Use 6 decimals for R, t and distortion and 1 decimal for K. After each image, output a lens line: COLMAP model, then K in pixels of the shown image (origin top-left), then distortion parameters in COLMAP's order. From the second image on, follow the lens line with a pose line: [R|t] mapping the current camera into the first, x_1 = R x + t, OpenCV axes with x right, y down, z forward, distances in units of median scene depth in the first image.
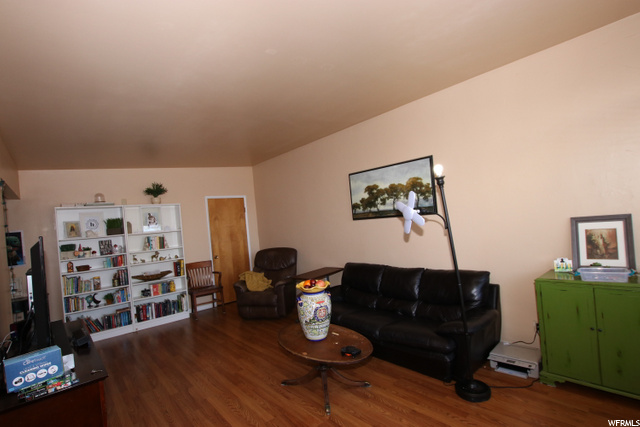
lens RADIAL K [[298.5, 0, 318.2], [0, 298.5, 213.7], [0, 0, 1]] dist [-0.001645, -0.000017]
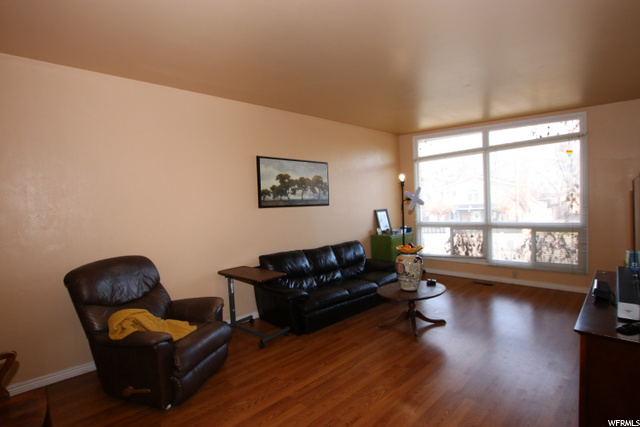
lens RADIAL K [[298.5, 0, 318.1], [0, 298.5, 209.1], [0, 0, 1]] dist [-0.001645, -0.000017]
pose [[-0.002678, 0.070124, 0.997535, -0.843624], [0.015279, 0.997425, -0.070075, 0.098550], [-0.999880, 0.015054, -0.003743, 0.903116]]
